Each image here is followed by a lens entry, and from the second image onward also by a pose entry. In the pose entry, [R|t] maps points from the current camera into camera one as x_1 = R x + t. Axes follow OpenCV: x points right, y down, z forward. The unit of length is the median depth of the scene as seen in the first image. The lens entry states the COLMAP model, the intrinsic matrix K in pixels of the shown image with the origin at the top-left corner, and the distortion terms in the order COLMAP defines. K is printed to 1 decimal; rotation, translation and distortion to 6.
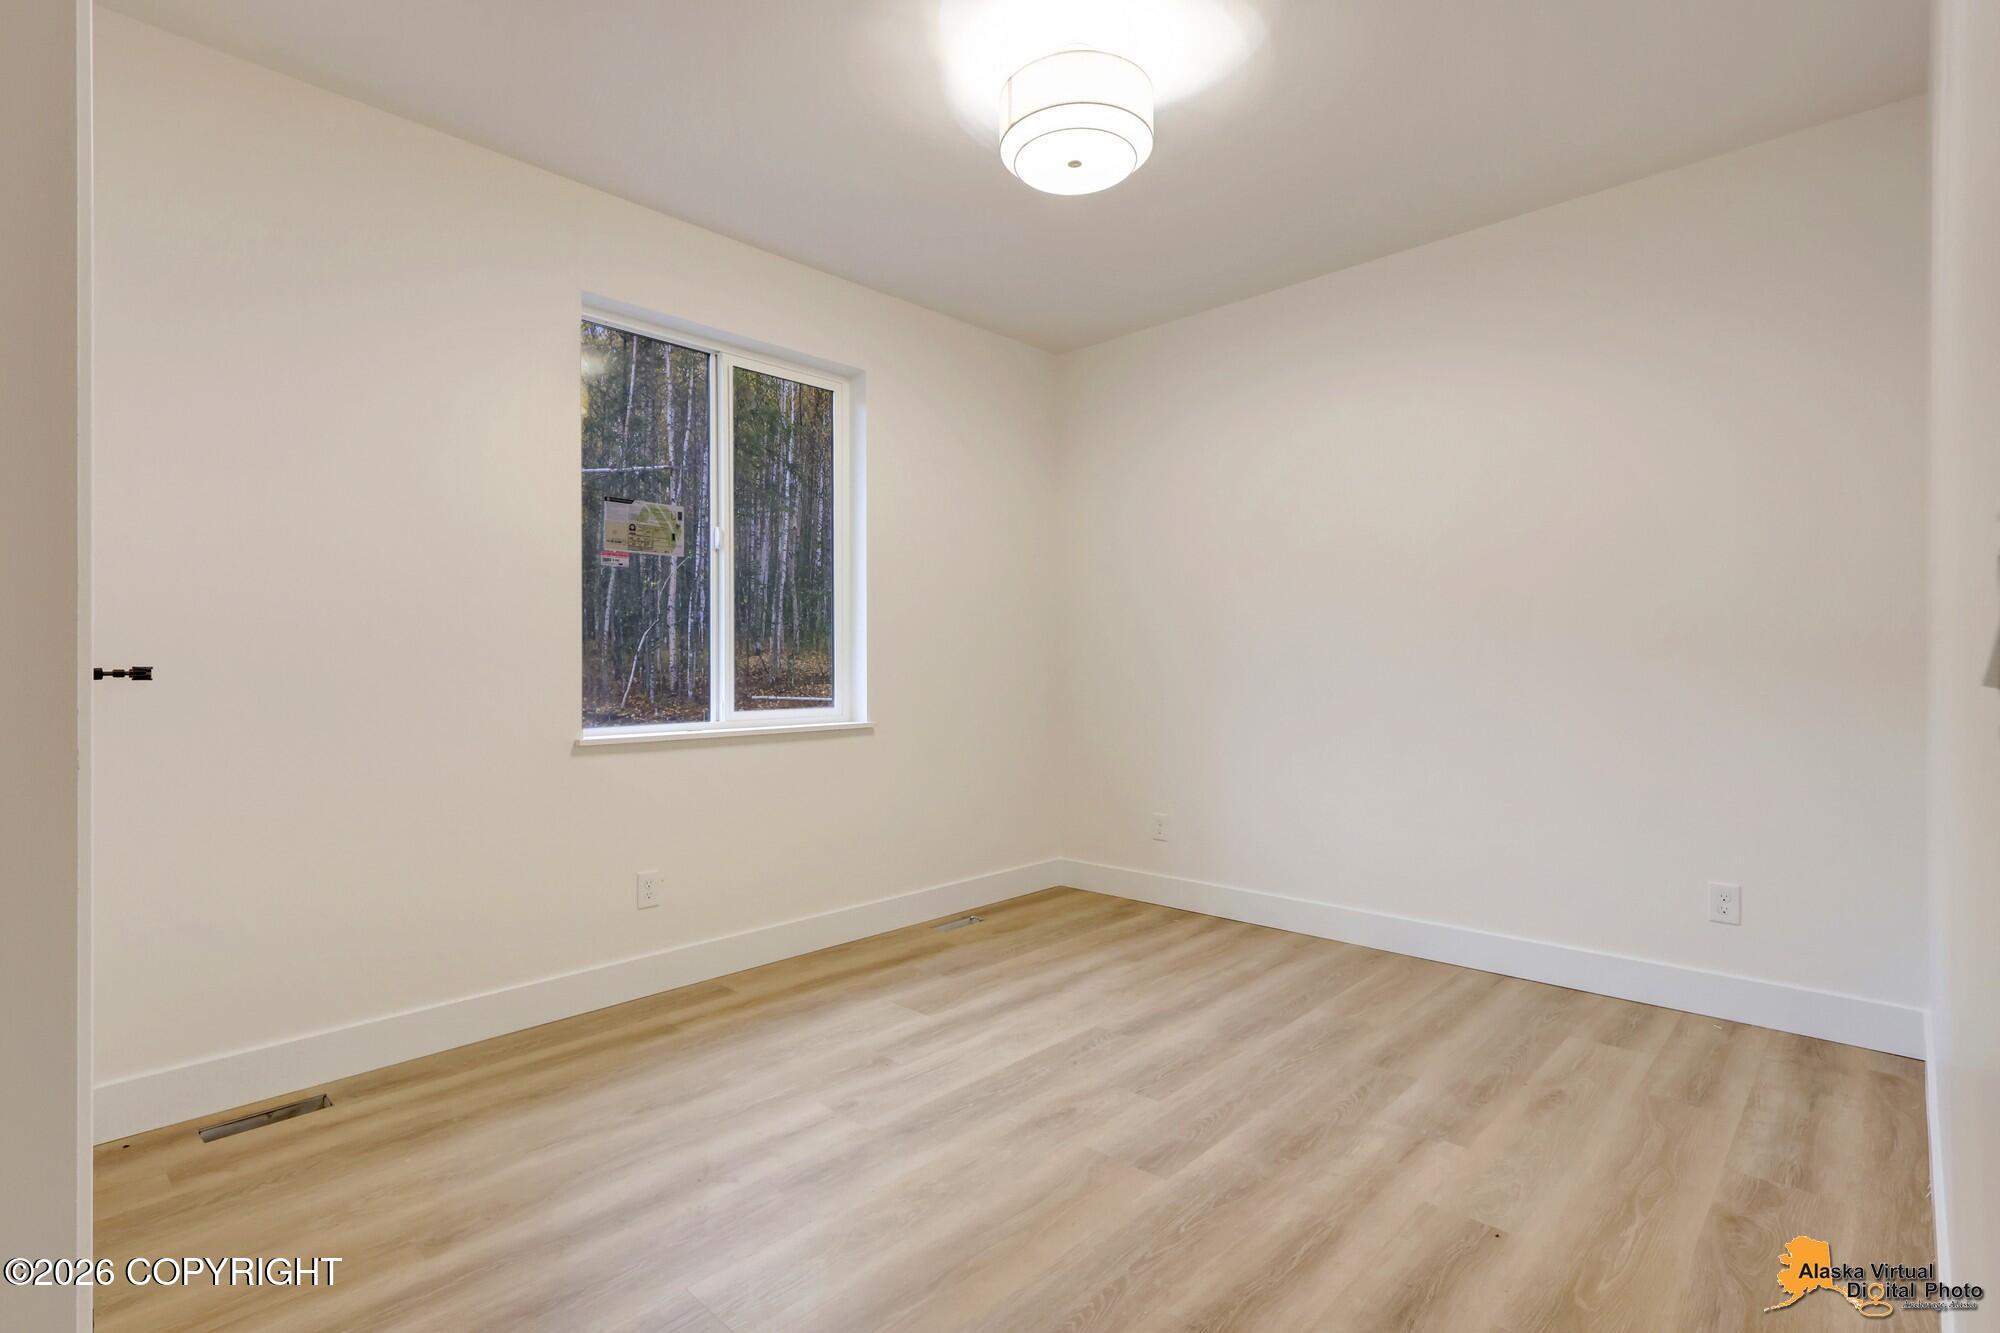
lens RADIAL K [[926.4, 0, 983.0], [0, 926.4, 660.5], [0, 0, 1]] dist [0.003502, 0.000273]
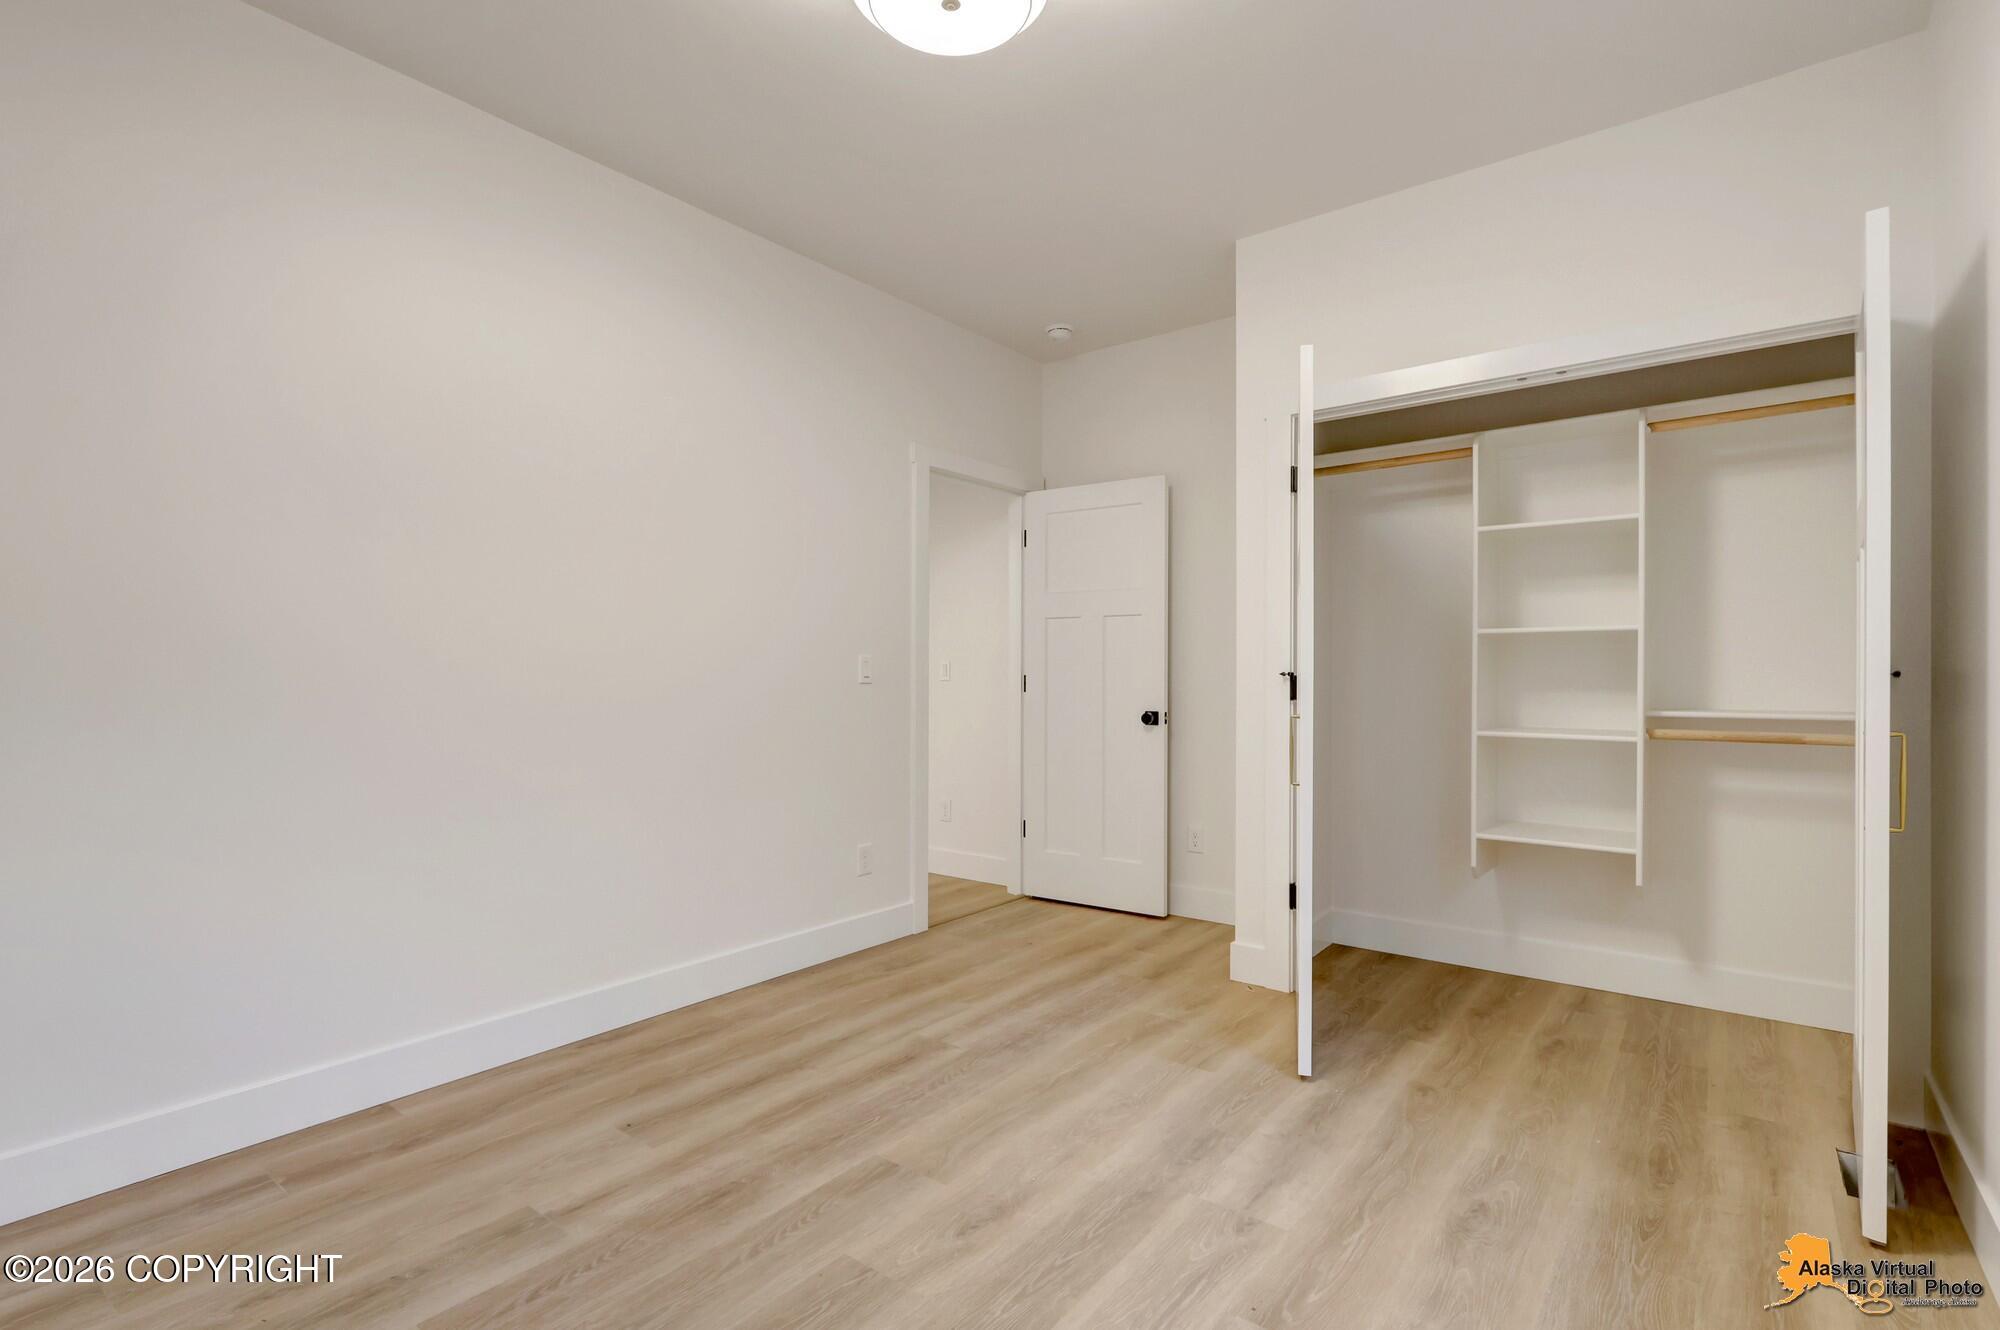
lens RADIAL K [[937.9, 0, 1000.0], [0, 937.9, 665.0], [0, 0, 1]] dist [0.003639, -0.000759]
pose [[-0.992810, 0.005116, -0.119592, 0.170819], [0.005800, 0.999969, -0.005374, 0.003724], [0.119561, -0.006029, -0.992809, 1.966848]]
